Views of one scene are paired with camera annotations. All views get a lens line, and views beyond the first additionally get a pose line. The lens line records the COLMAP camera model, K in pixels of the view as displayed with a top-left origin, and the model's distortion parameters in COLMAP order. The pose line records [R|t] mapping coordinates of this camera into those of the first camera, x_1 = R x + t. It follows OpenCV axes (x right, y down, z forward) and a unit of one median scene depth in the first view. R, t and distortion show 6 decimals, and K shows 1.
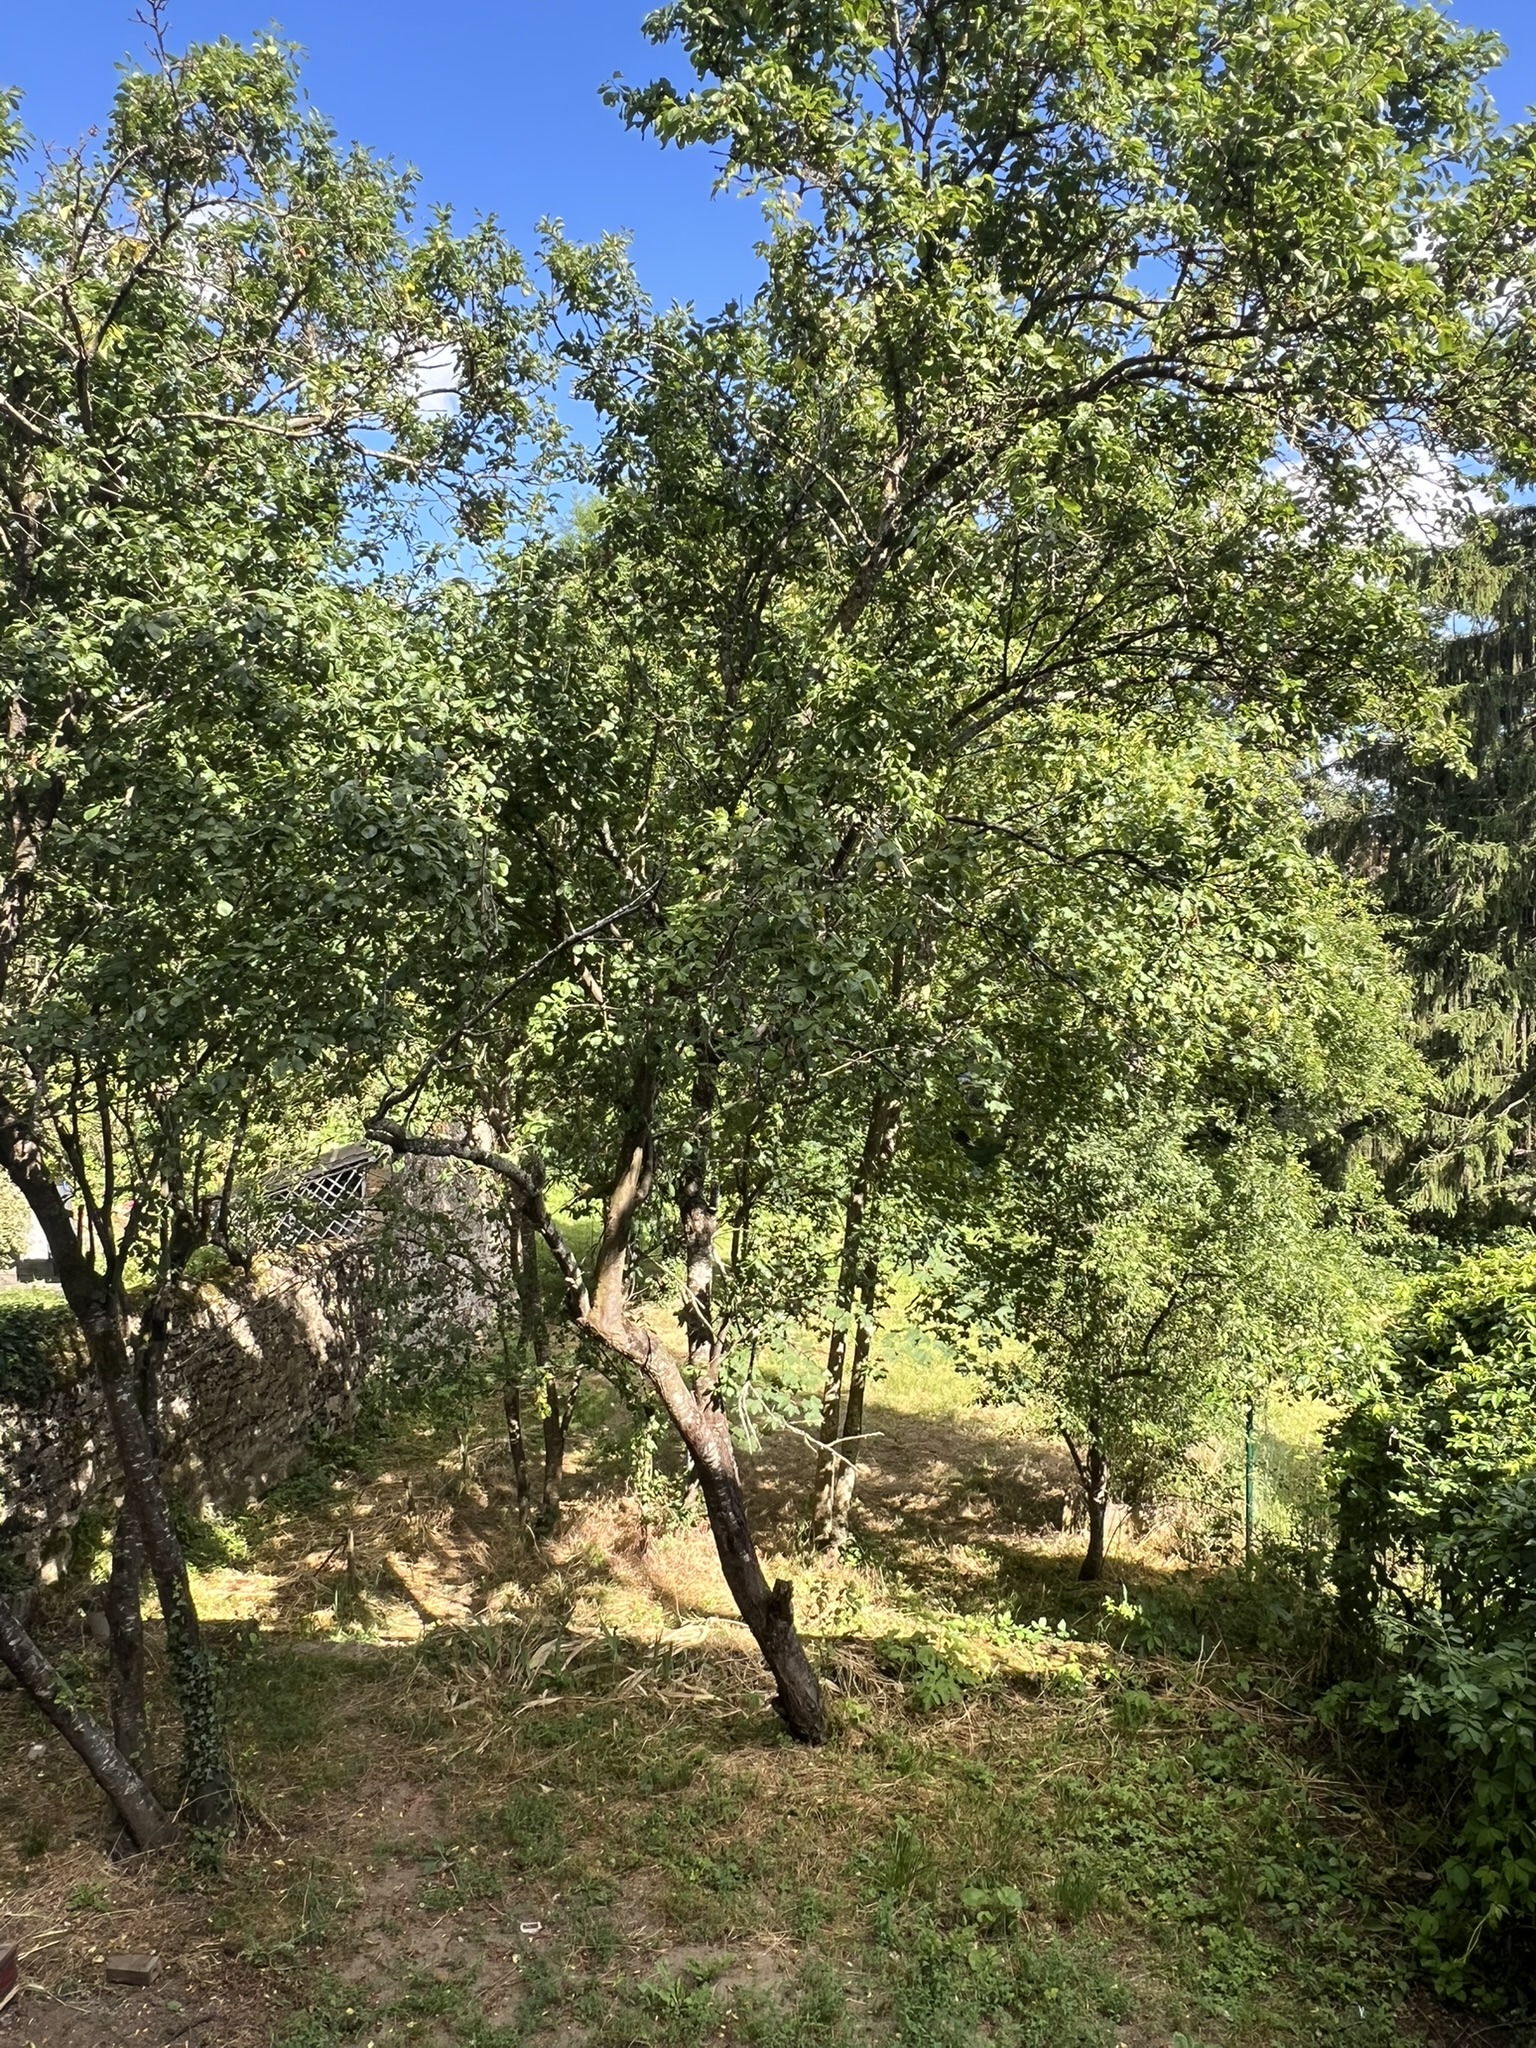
lens RADIAL K [[1372.5, 0, 766.2], [0, 1372.5, 1029.8], [0, 0, 1]] dist [0.004531, -0.003010]
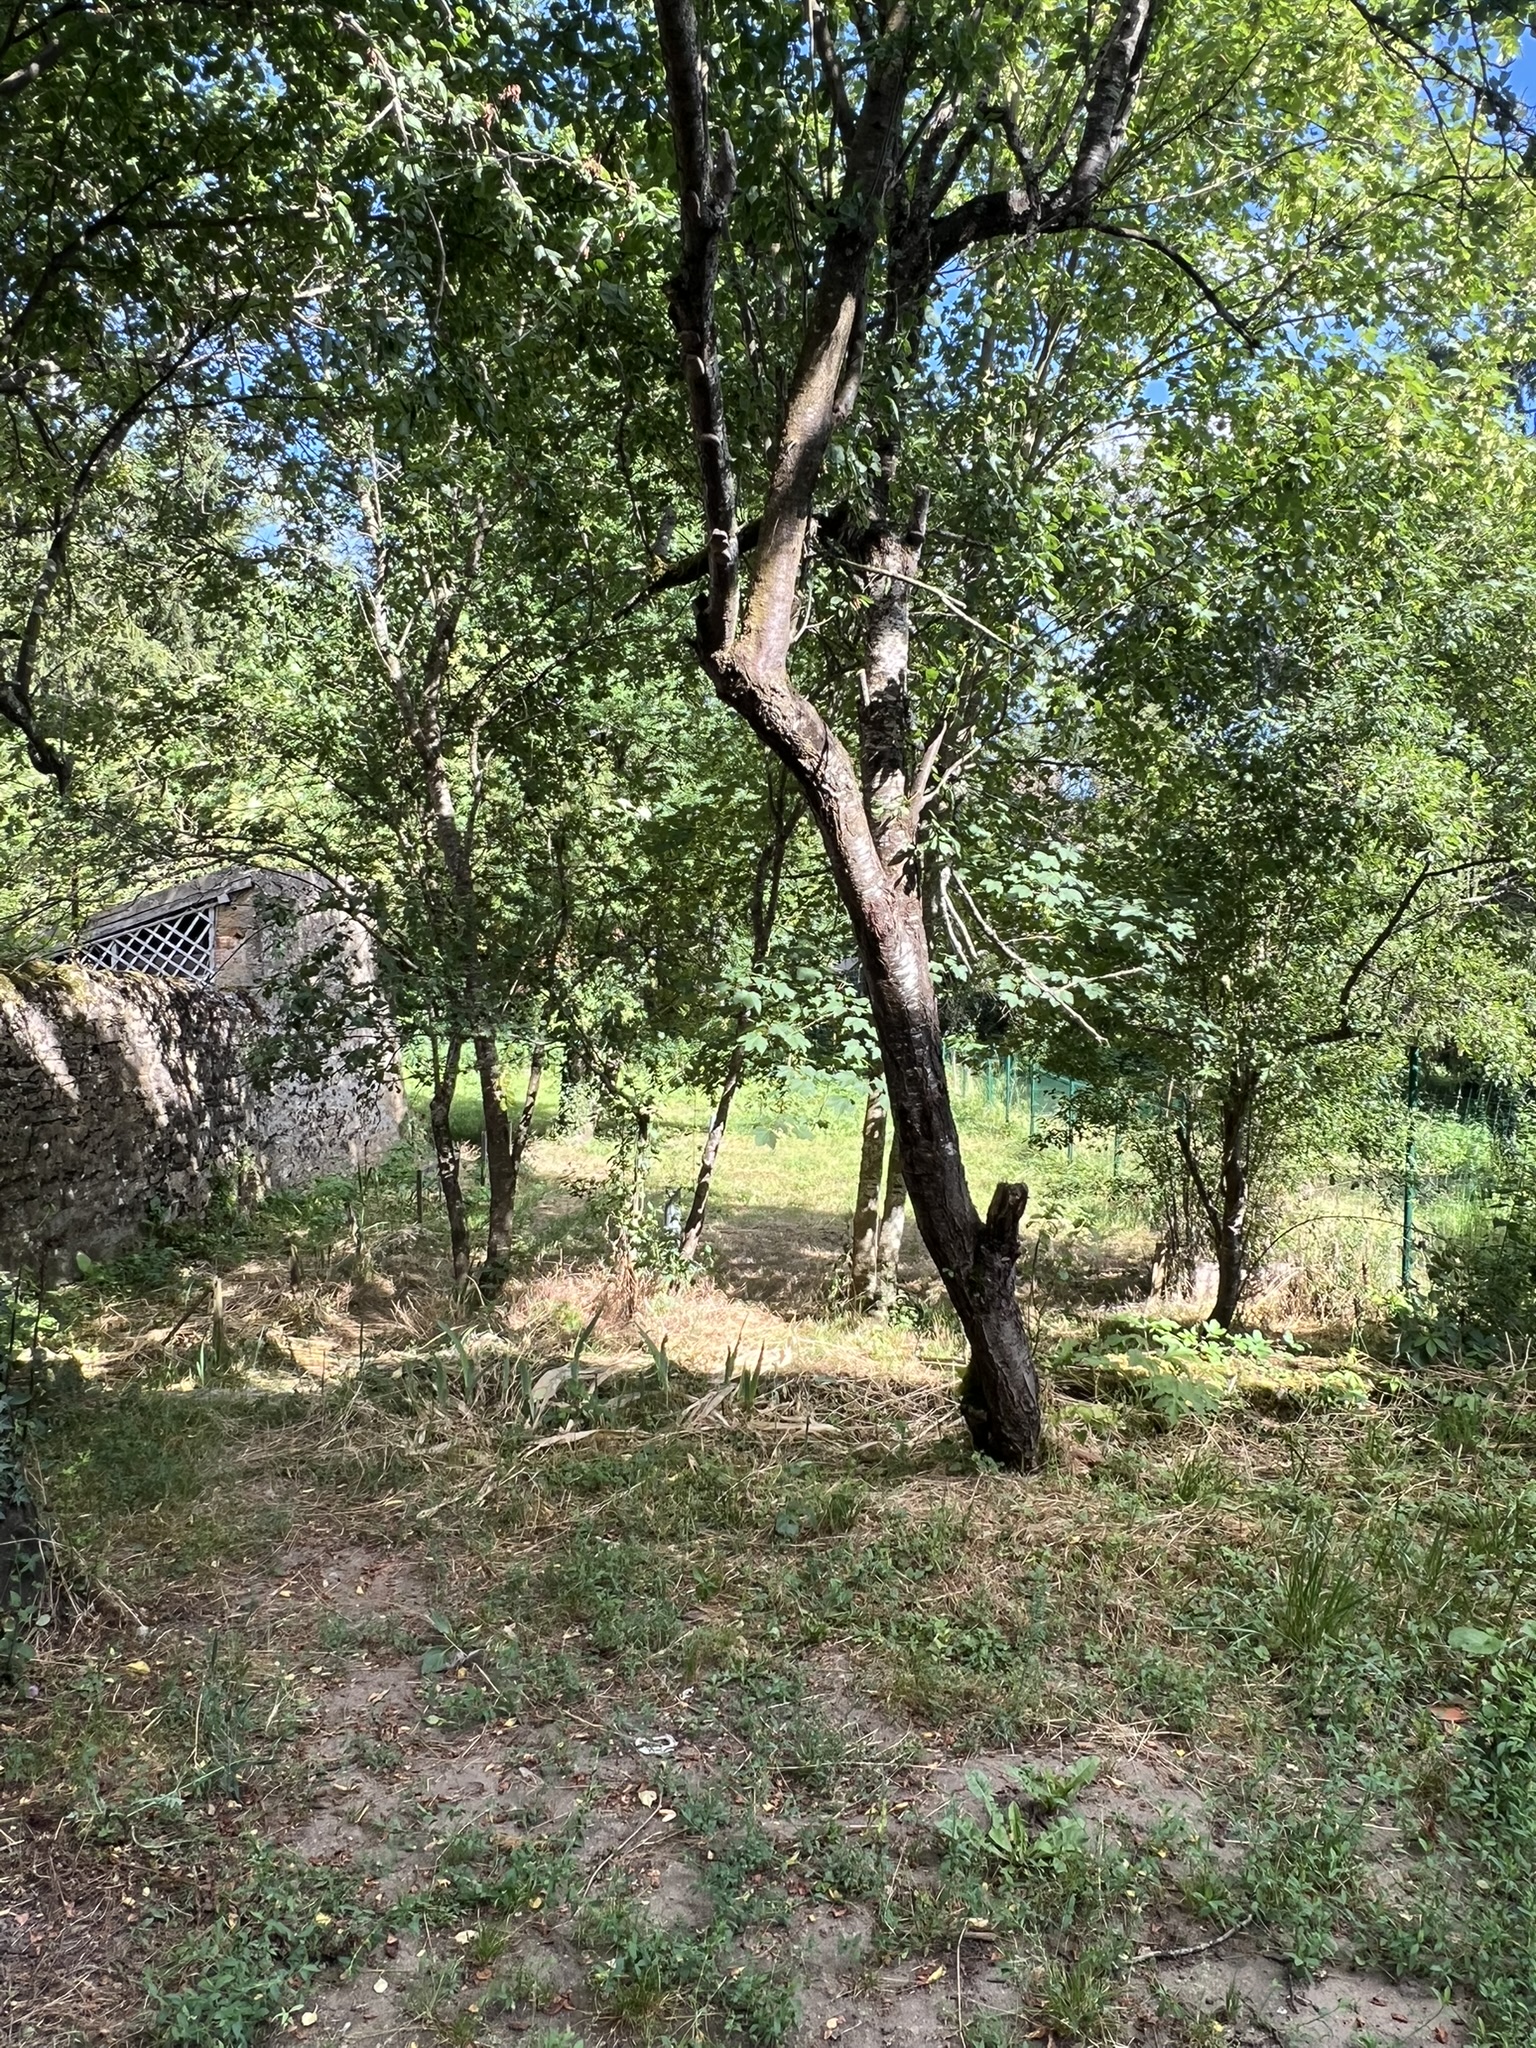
lens RADIAL K [[1372.5, 0, 768.7], [0, 1372.5, 1017.3], [0, 0, 1]] dist [0.004531, -0.003010]
pose [[0.992529, 0.008678, 0.121703, -0.167892], [-0.012210, 0.999525, 0.028306, 0.314540], [-0.121399, -0.029580, 0.992163, 0.423456]]
